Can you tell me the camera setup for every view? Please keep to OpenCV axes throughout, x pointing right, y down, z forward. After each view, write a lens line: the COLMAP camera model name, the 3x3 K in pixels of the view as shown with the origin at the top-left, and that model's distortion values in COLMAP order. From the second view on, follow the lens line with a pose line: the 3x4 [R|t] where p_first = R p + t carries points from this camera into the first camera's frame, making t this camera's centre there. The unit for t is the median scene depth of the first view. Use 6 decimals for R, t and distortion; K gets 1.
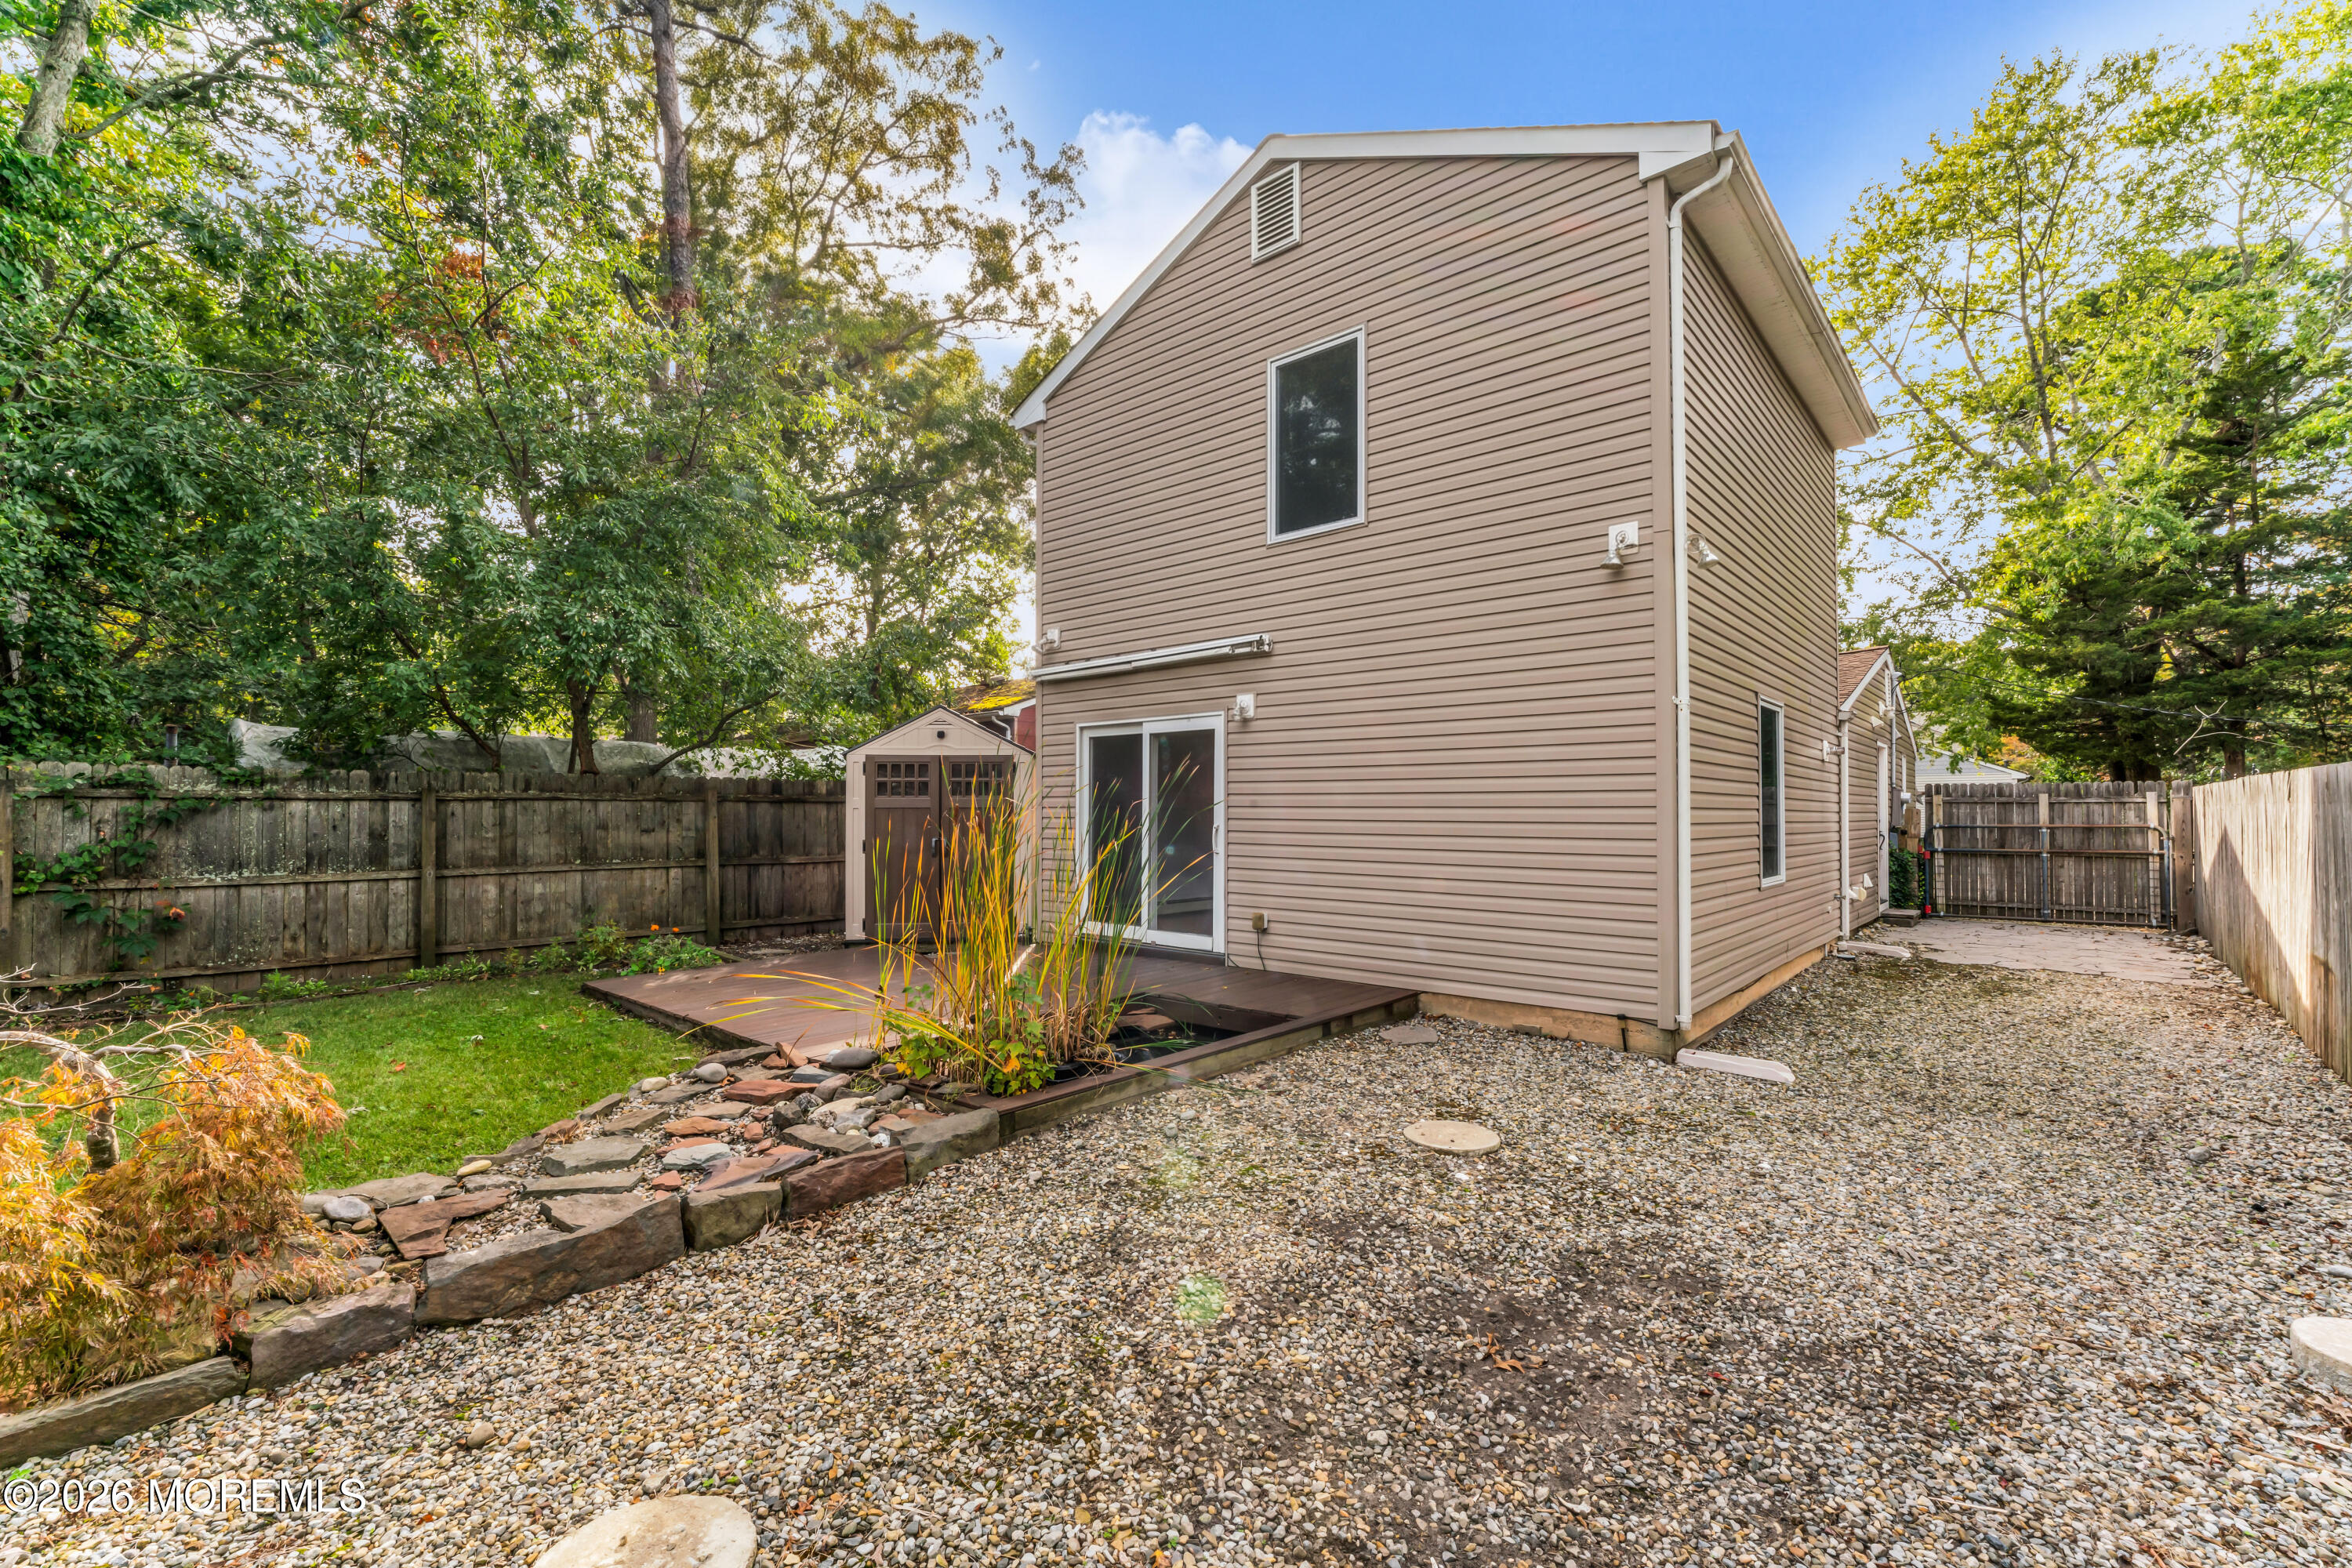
lens RADIAL K [[985.4, 0, 1181.2], [0, 985.4, 802.7], [0, 0, 1]] dist [-0.001677, -0.000086]
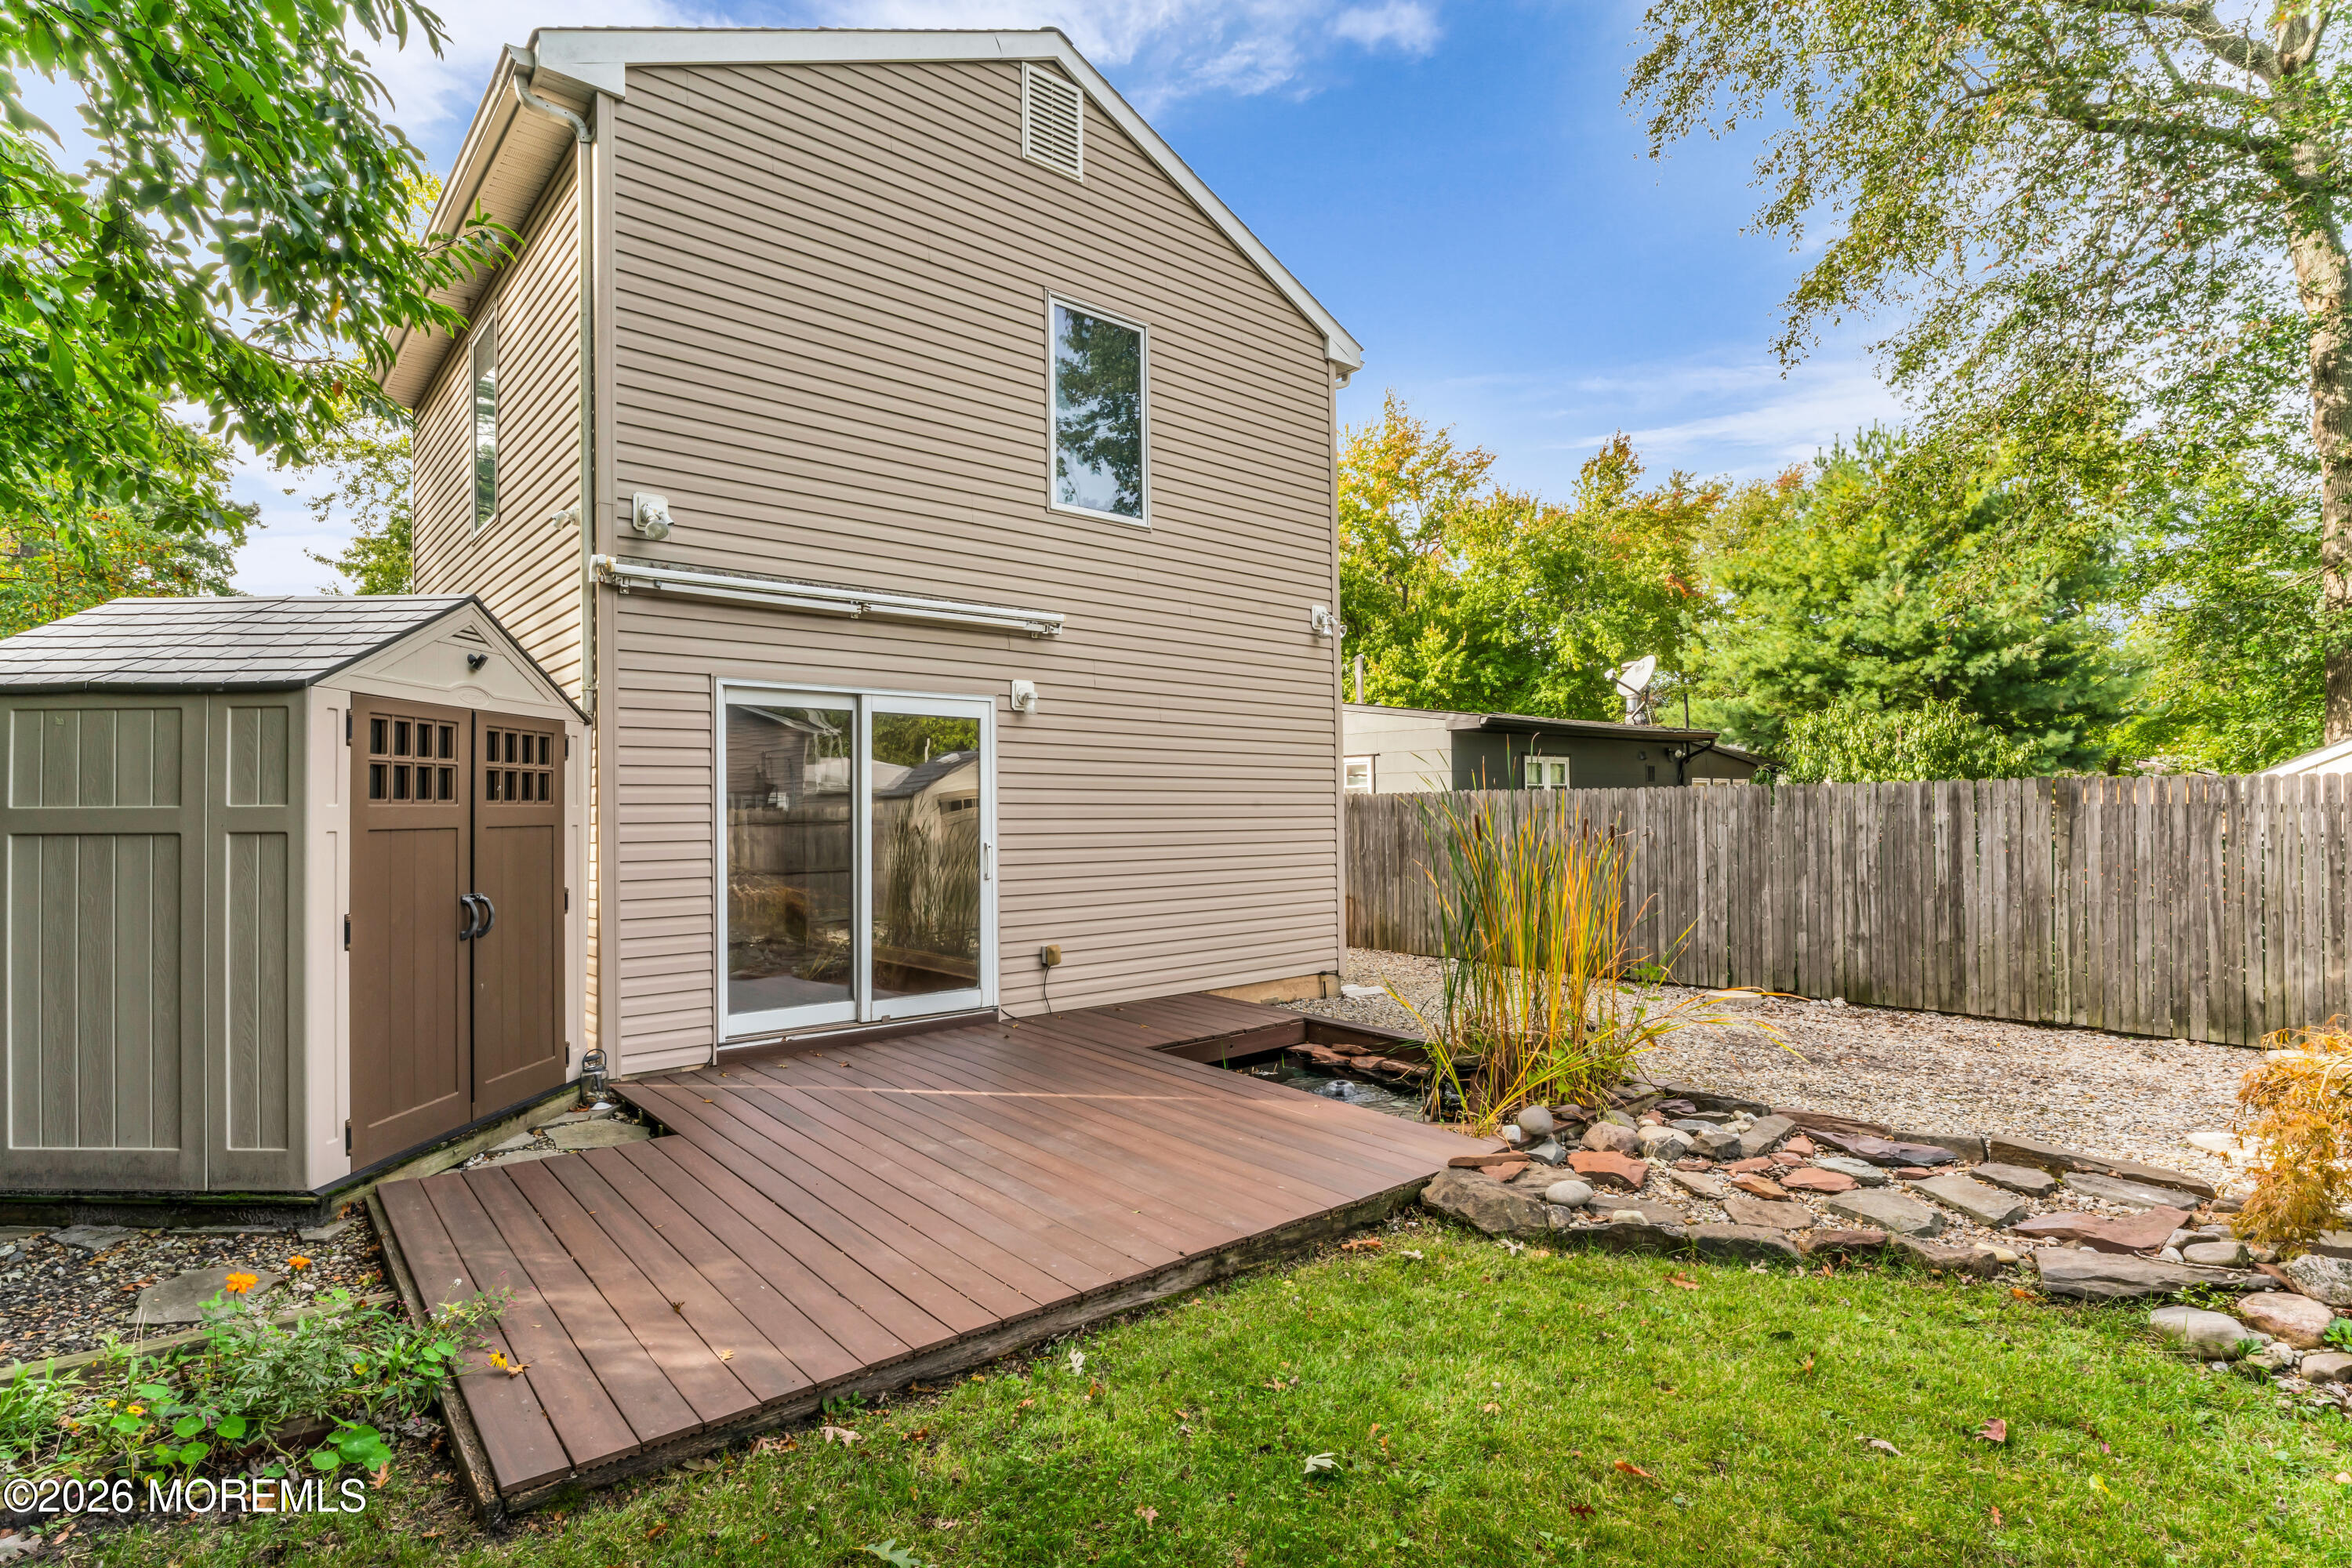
lens RADIAL K [[1159.6, 0, 1173.9], [0, 1159.6, 797.7], [0, 0, 1]] dist [-0.000835, 0.000502]
pose [[0.140781, 0.008662, 0.990003, -0.862605], [-0.004534, 0.999957, -0.008104, -0.006360], [-0.990030, -0.003348, 0.140815, 0.738653]]
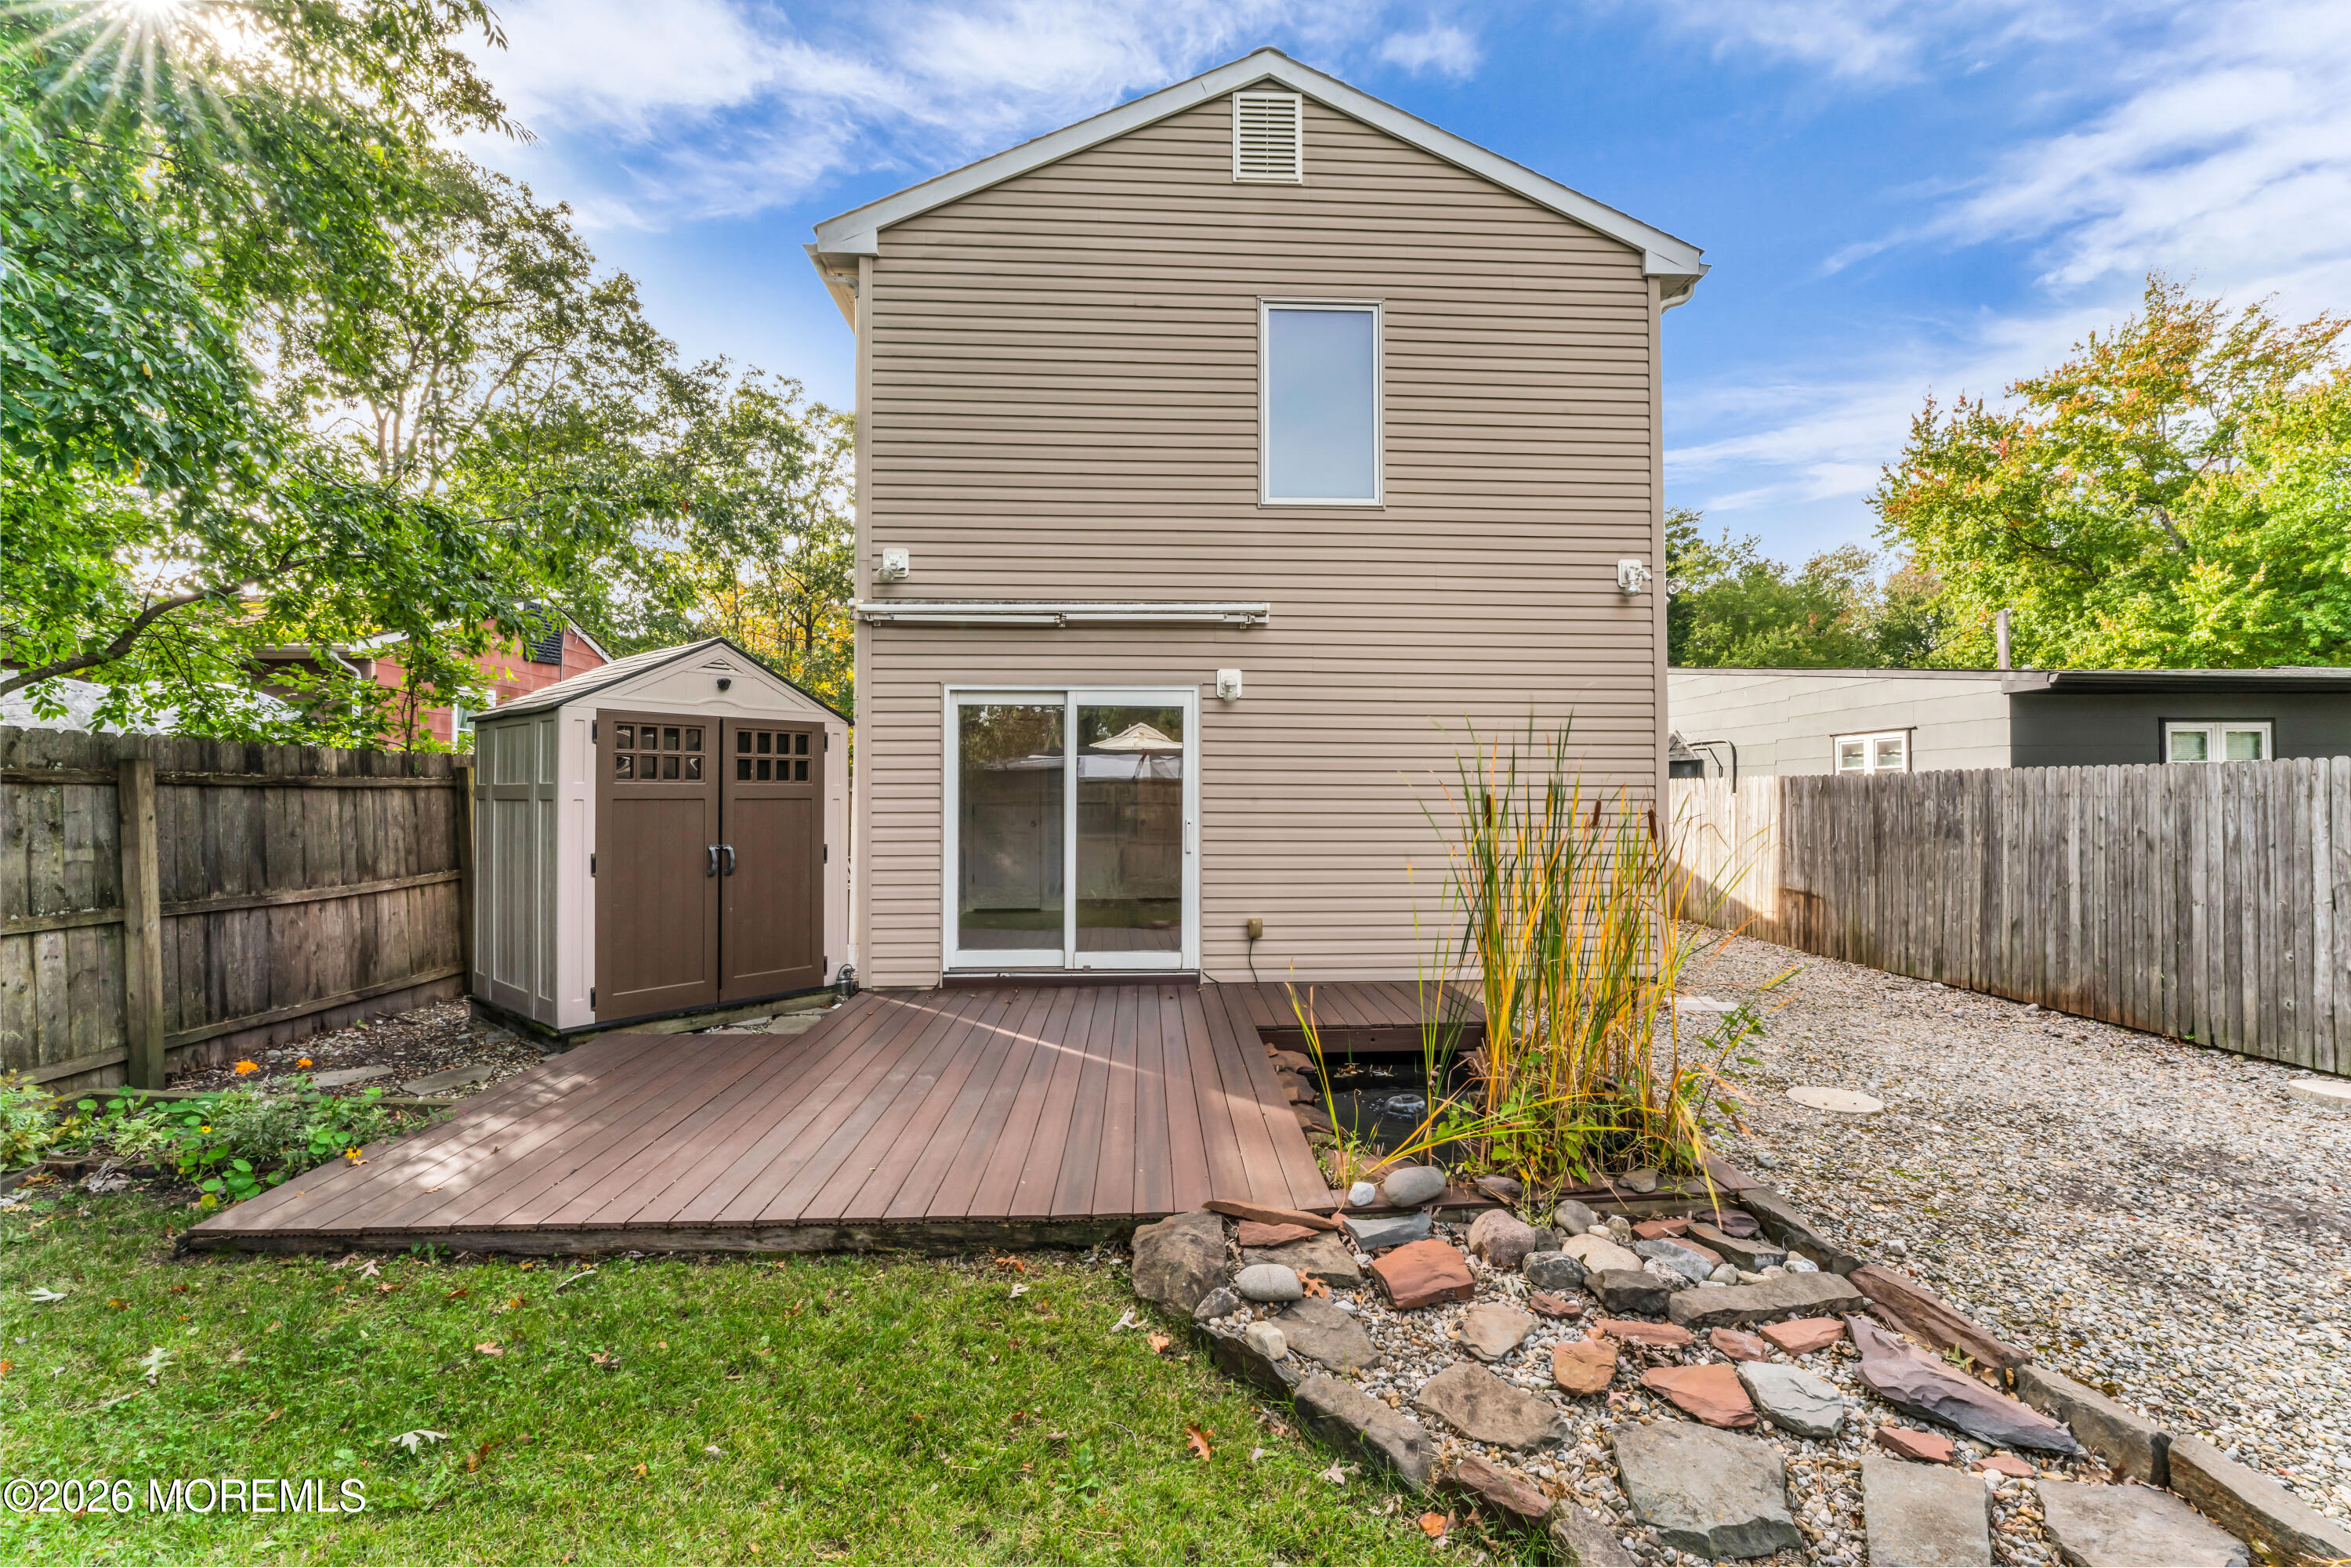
lens RADIAL K [[984.9, 0, 1181.5], [0, 984.9, 786.5], [0, 0, 1]] dist [-0.001677, -0.000086]
pose [[0.719176, 0.006888, 0.694794, -0.570151], [-0.007907, 0.999967, -0.001729, -0.004745], [-0.694783, -0.004250, 0.719207, 0.399324]]
